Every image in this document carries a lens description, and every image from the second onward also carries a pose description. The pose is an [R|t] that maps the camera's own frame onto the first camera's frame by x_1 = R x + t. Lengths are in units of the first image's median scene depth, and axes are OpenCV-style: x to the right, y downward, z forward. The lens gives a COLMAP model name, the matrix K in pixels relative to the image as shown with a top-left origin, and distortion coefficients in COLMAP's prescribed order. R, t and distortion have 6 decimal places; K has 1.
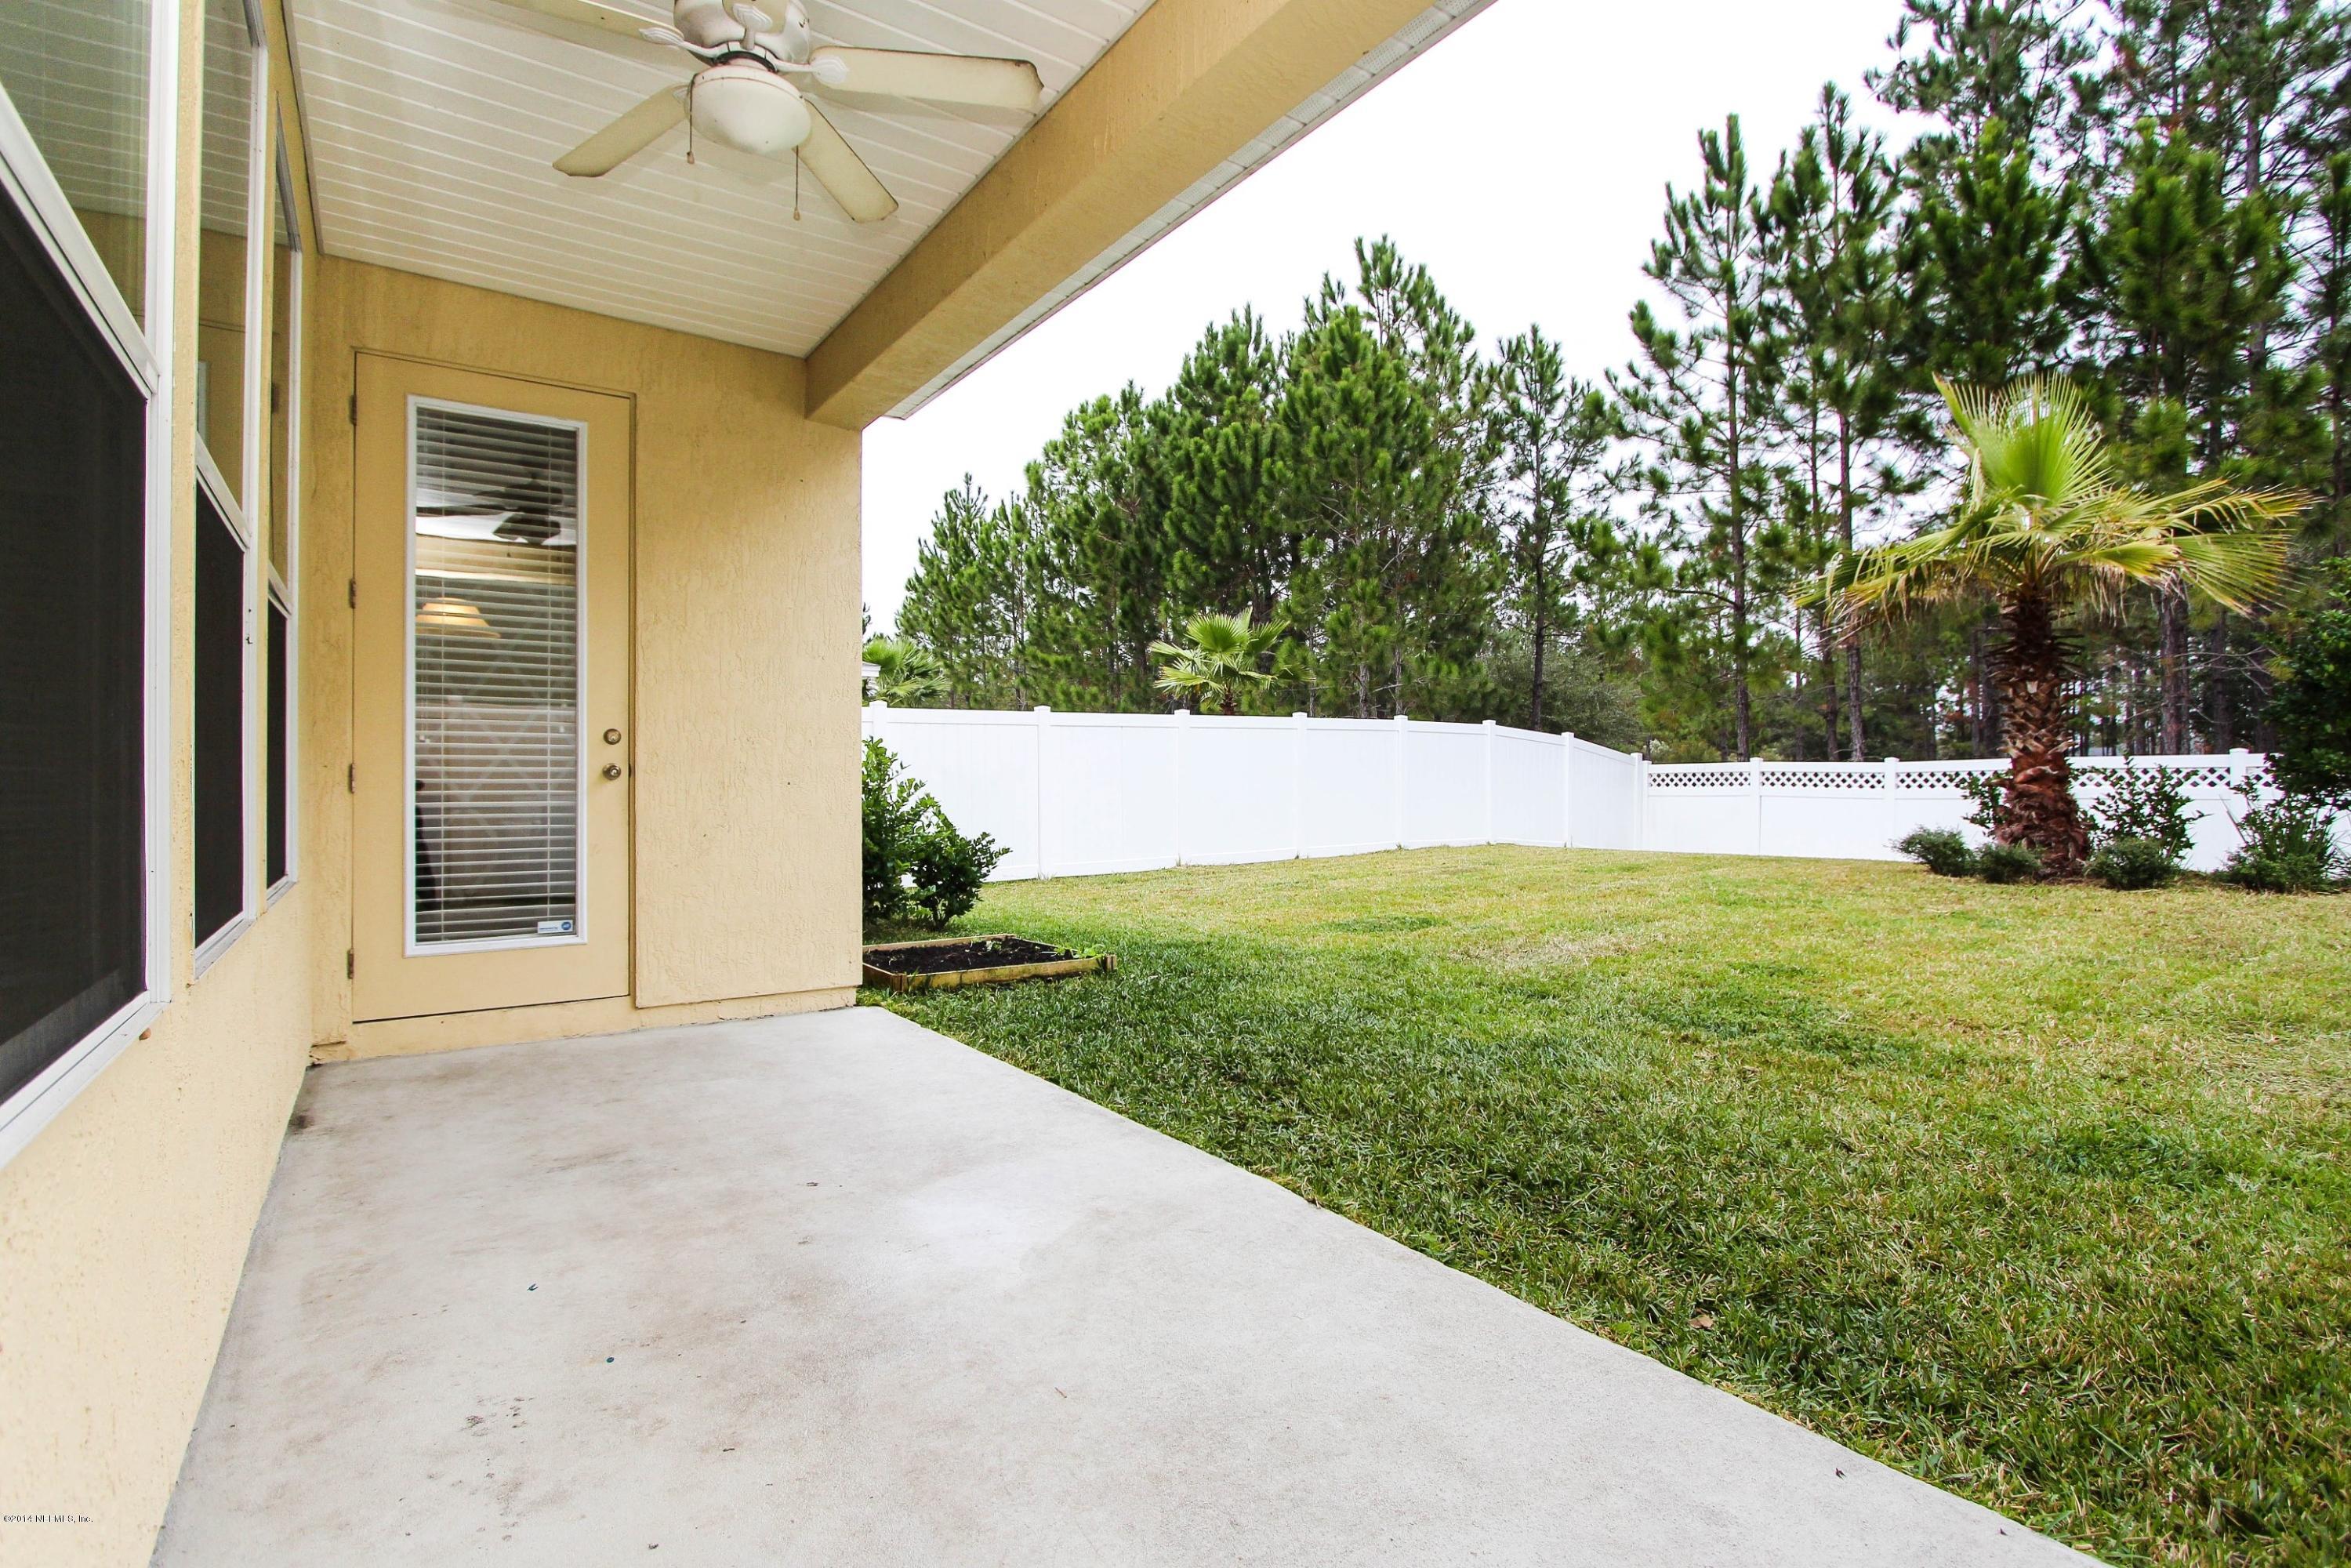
lens RADIAL K [[1119.2, 0, 1175.5], [0, 1119.2, 784.0], [0, 0, 1]] dist [-0.002798, -0.000496]
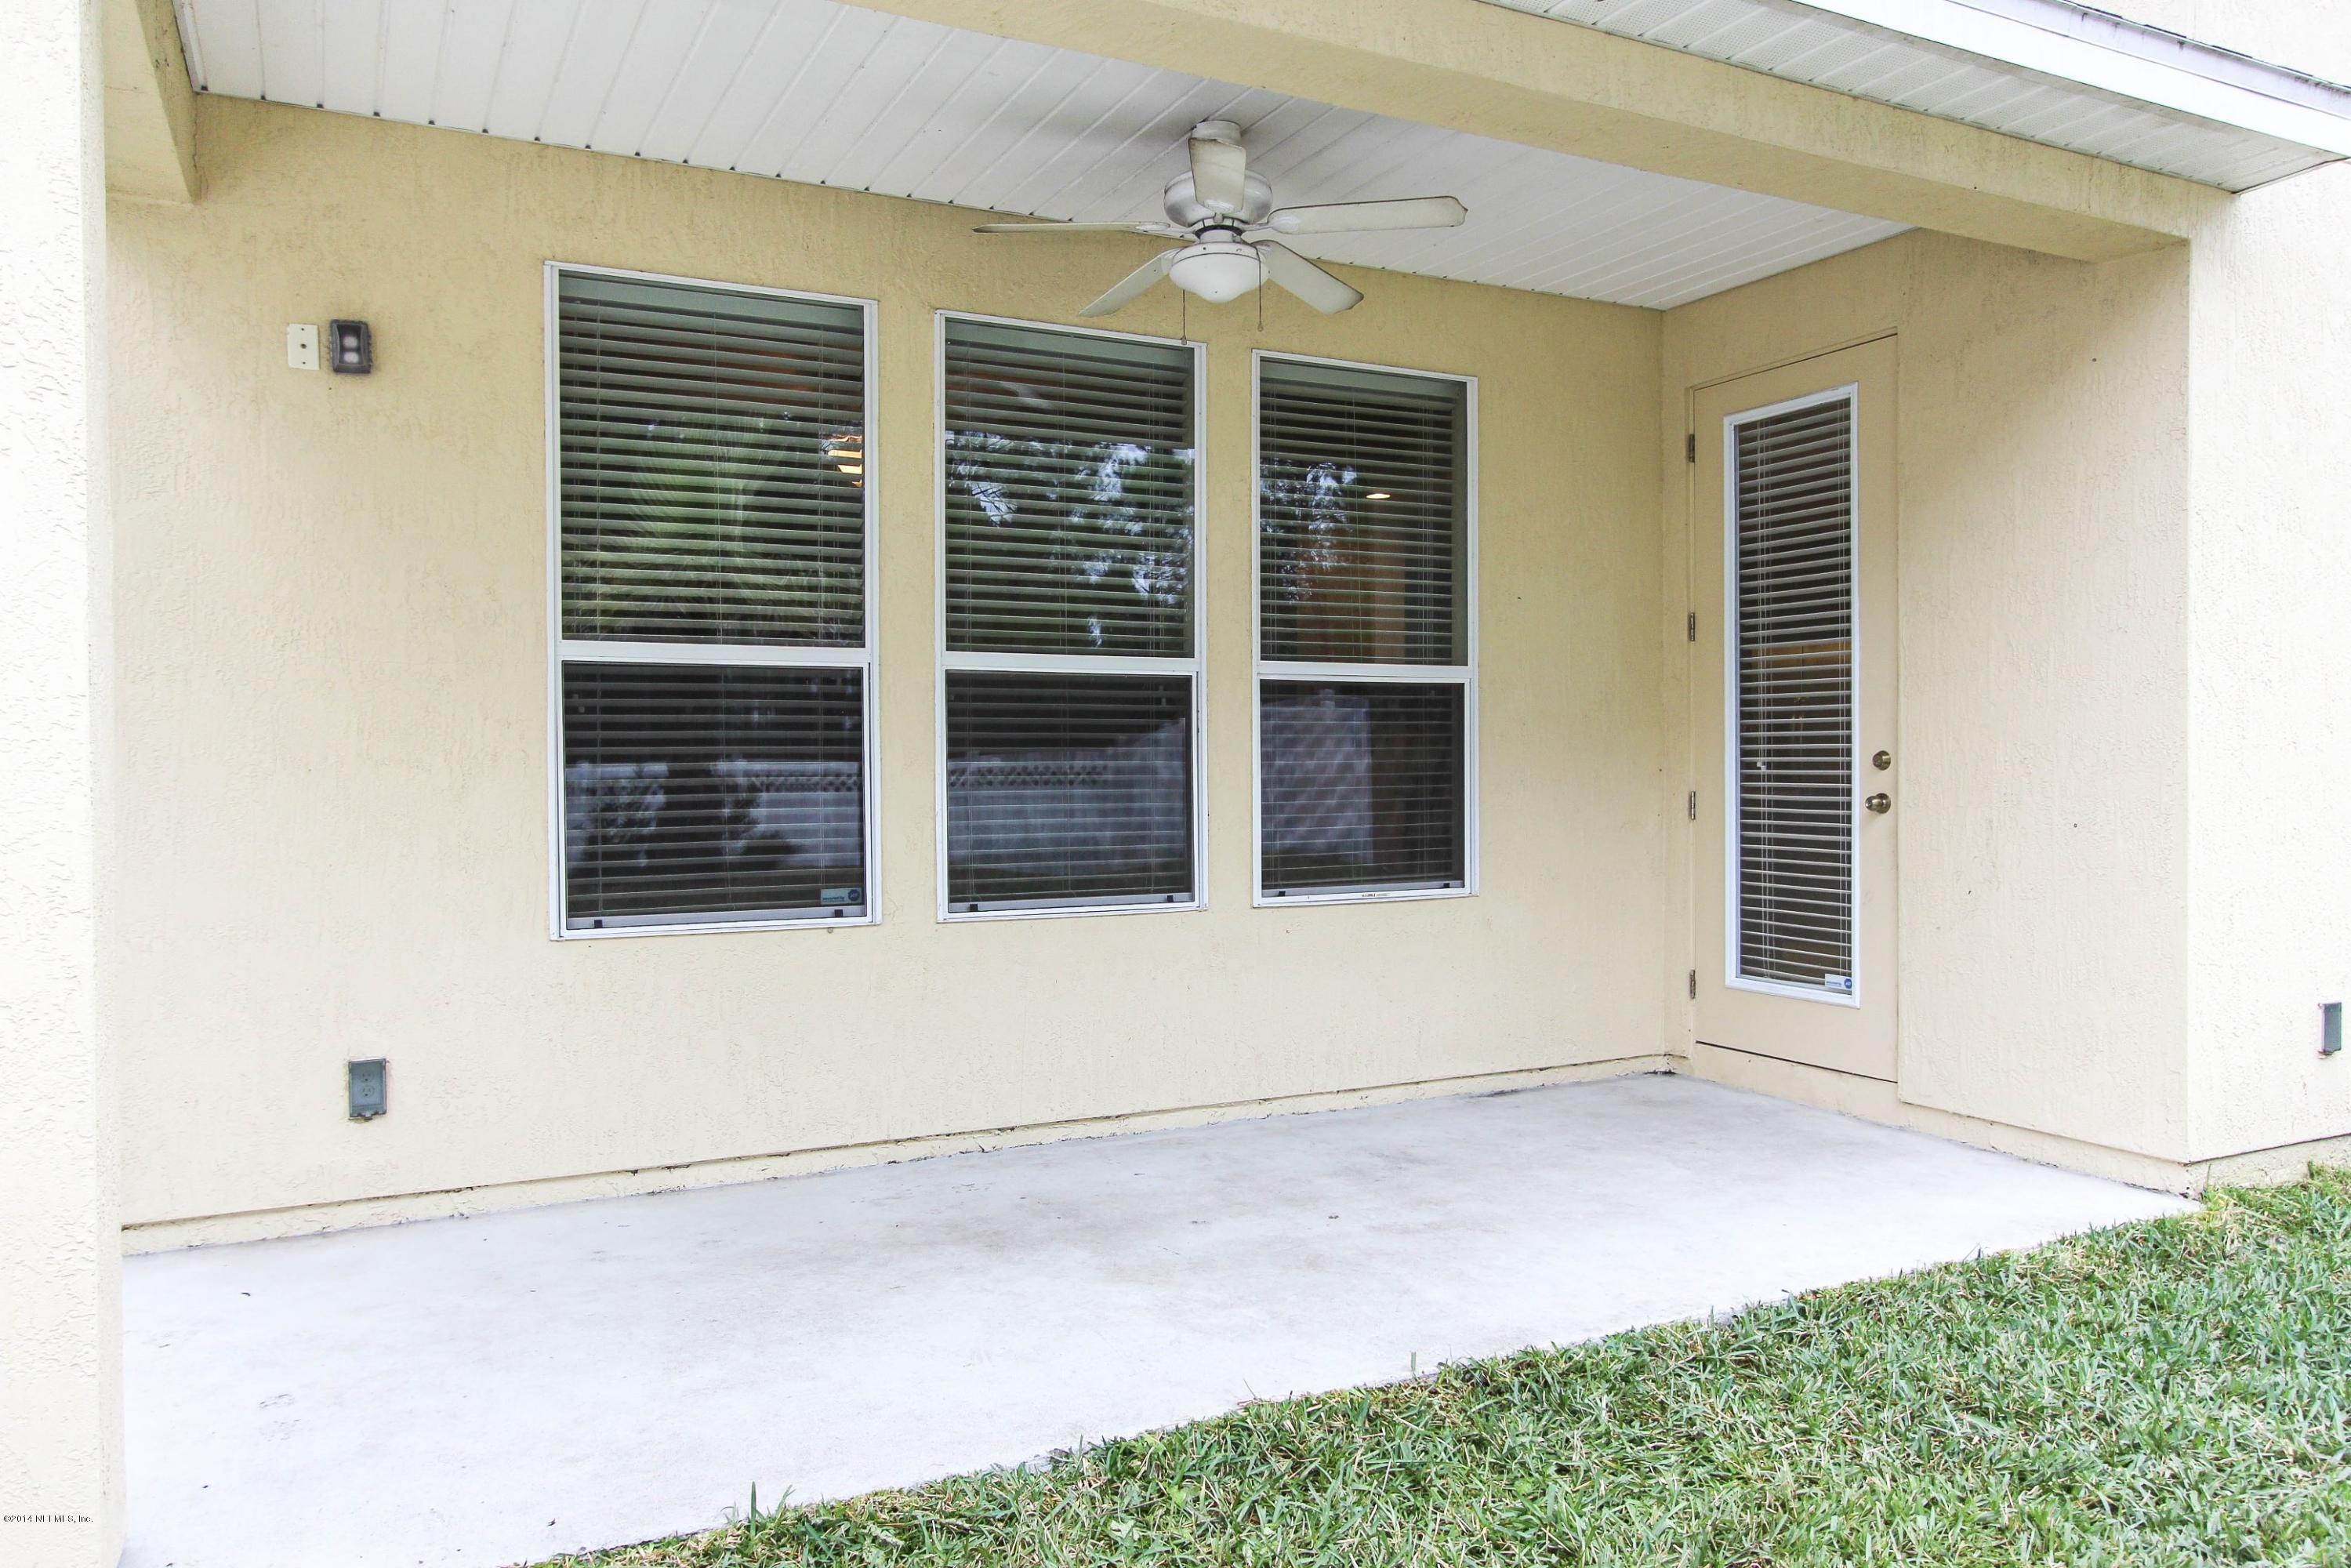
lens RADIAL K [[1633.4, 0, 1175.5], [0, 1633.4, 784.0], [0, 0, 1]] dist [-0.000845, 0.000872]
pose [[-0.146619, 0.016066, -0.989063, 1.359565], [0.007095, 0.999859, 0.015190, -0.085030], [0.989168, -0.004790, -0.146712, 1.204036]]
